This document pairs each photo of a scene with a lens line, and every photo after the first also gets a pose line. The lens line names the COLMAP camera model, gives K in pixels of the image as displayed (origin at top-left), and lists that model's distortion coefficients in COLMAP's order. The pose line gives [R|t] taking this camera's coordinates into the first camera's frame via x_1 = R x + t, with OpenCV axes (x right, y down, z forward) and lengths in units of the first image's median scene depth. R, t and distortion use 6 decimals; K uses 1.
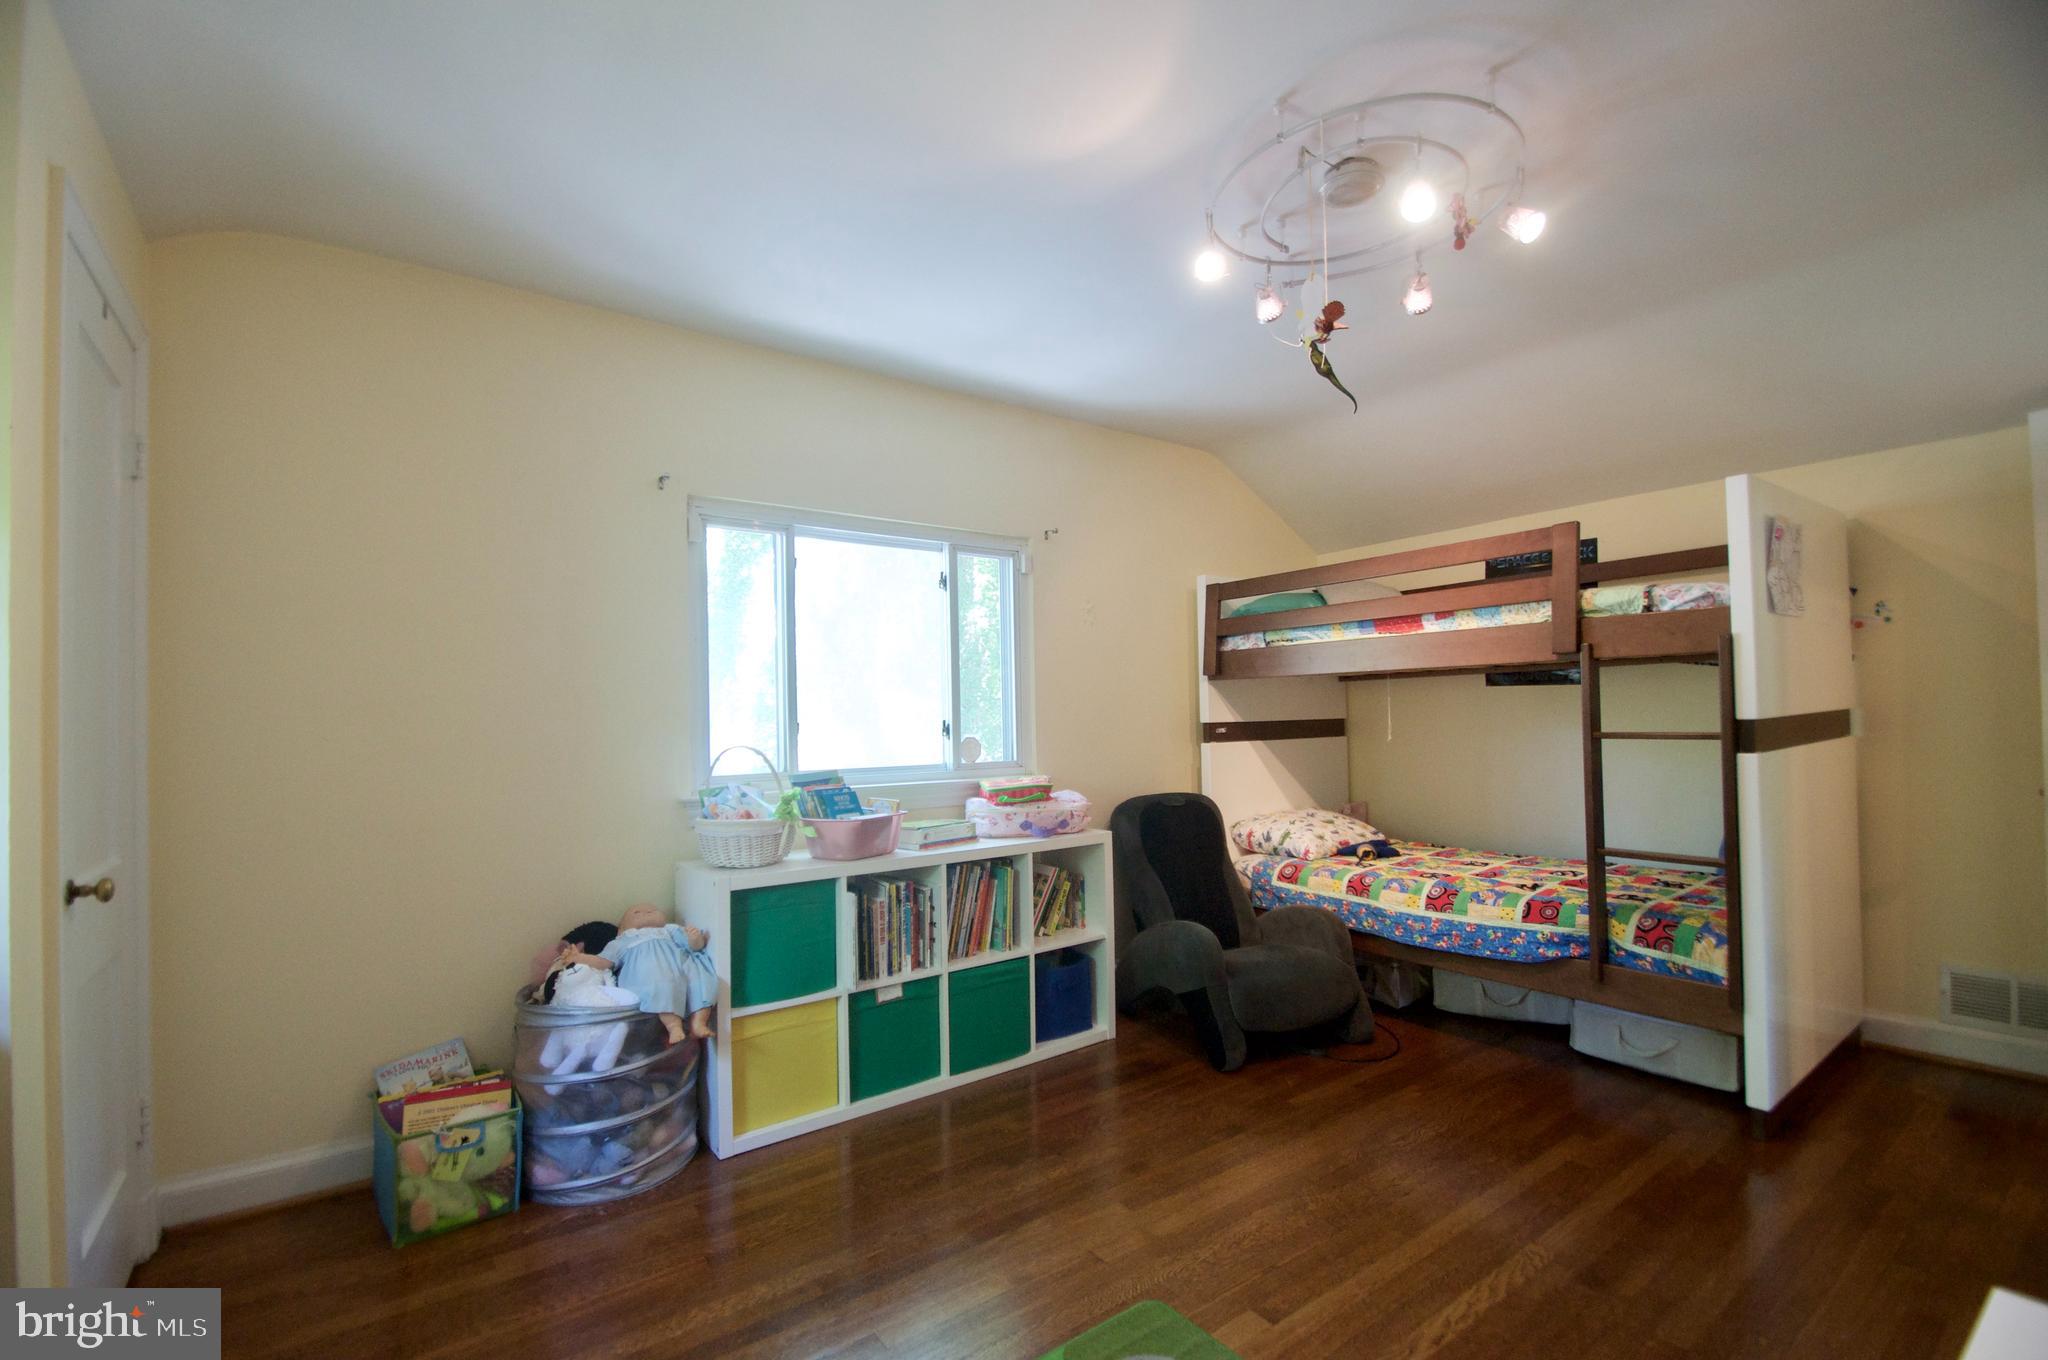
lens RADIAL K [[887.1, 0, 1030.5], [0, 887.1, 694.5], [0, 0, 1]] dist [0.000795, -0.000292]
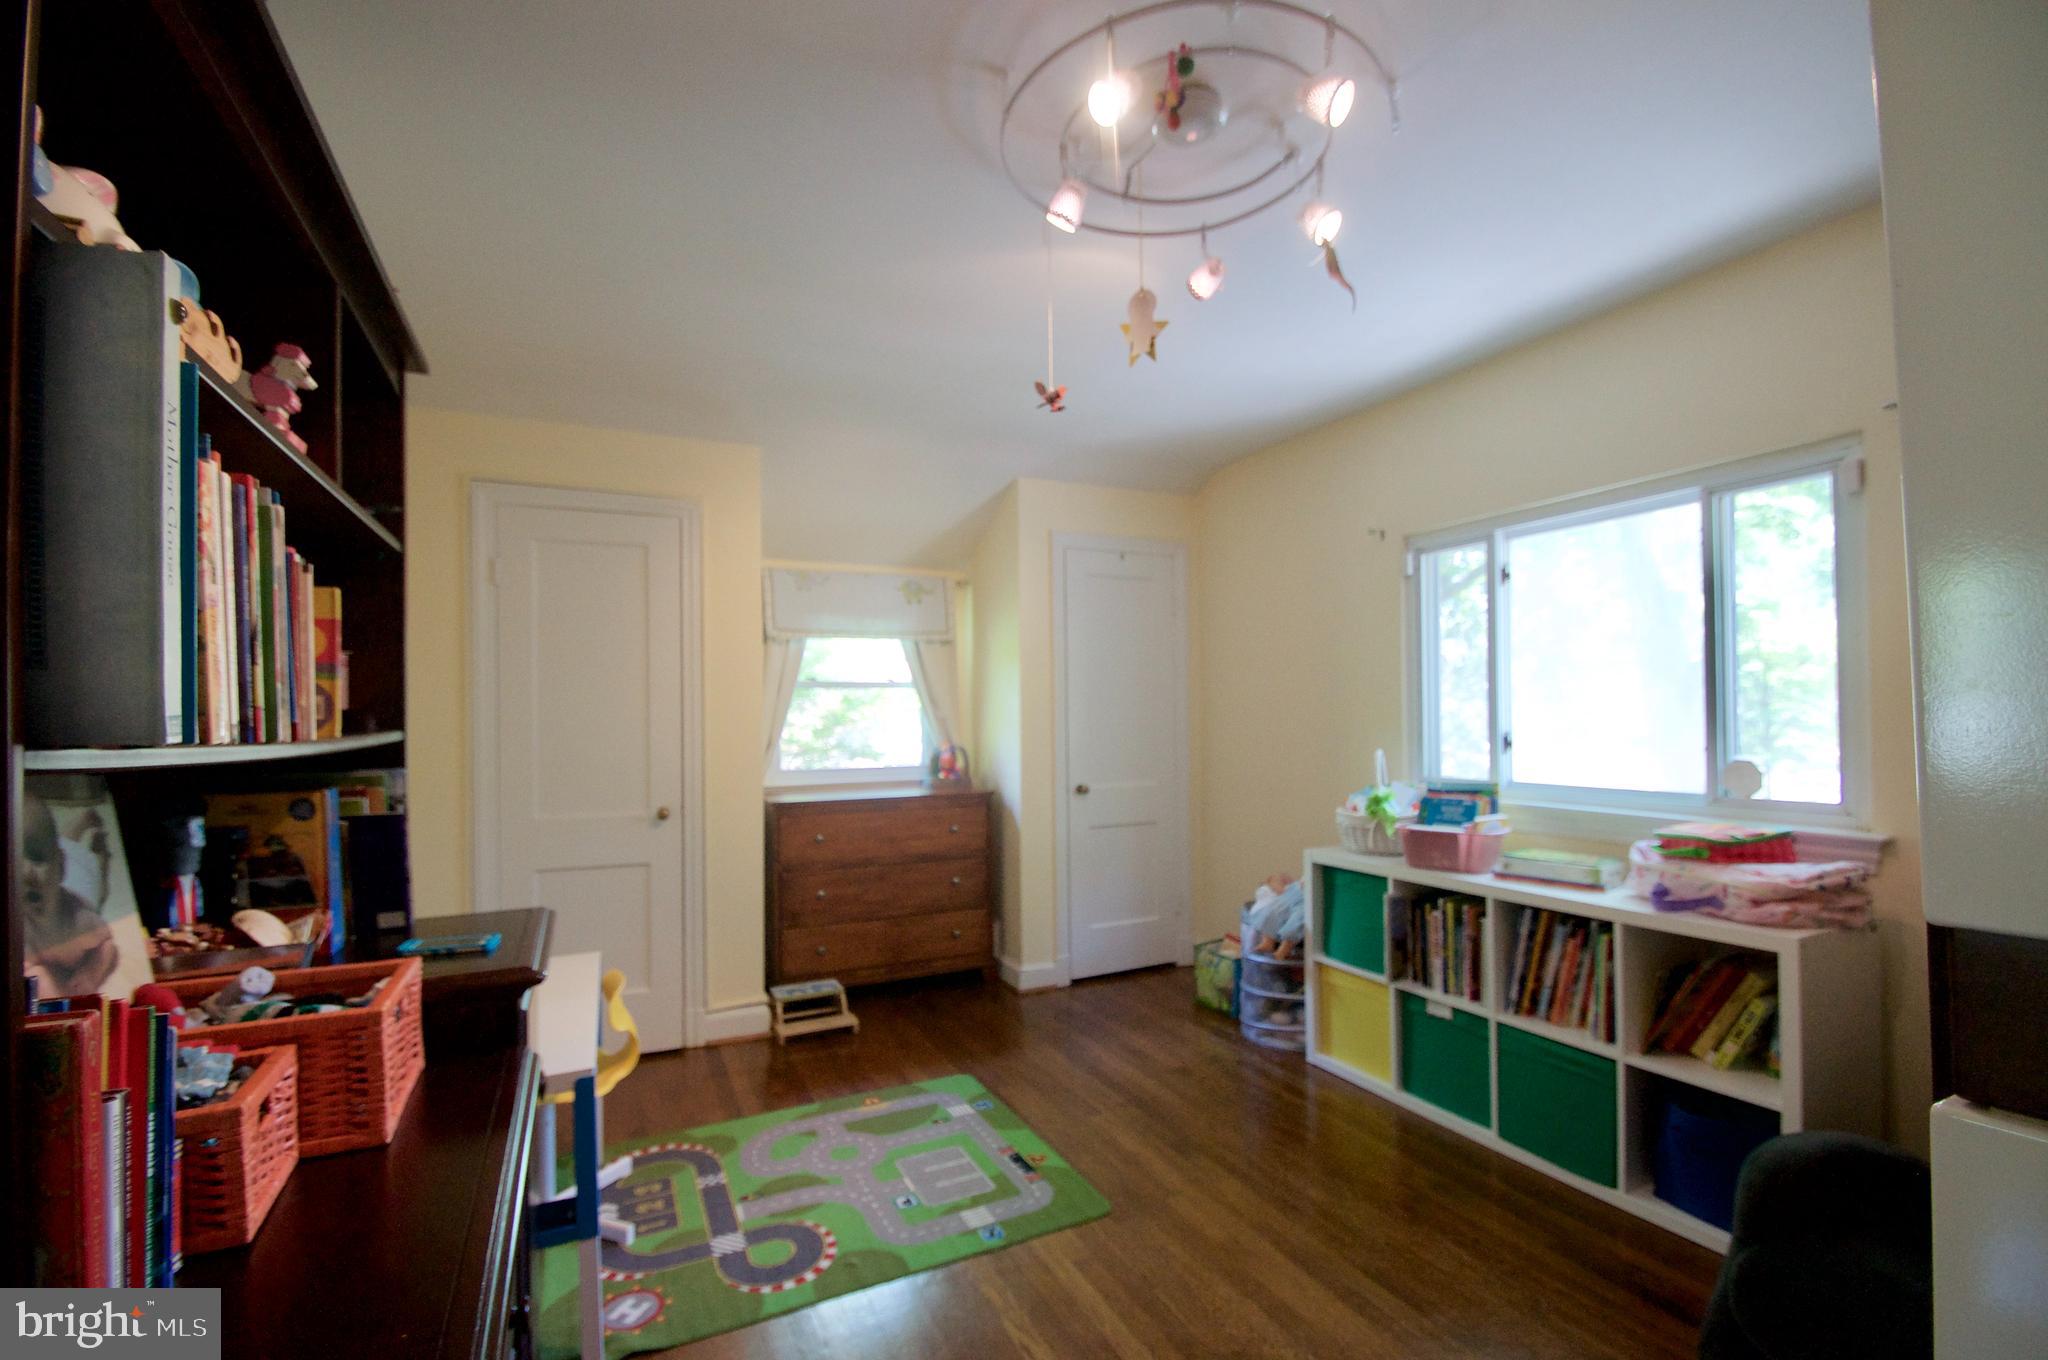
lens RADIAL K [[887.1, 0, 1030.1], [0, 887.1, 698.0], [0, 0, 1]] dist [0.000795, -0.000292]
pose [[-0.175777, 0.002445, -0.984427, 0.870362], [0.040892, 0.999152, -0.004820, -0.023976], [0.983580, -0.041102, -0.175728, 0.718581]]
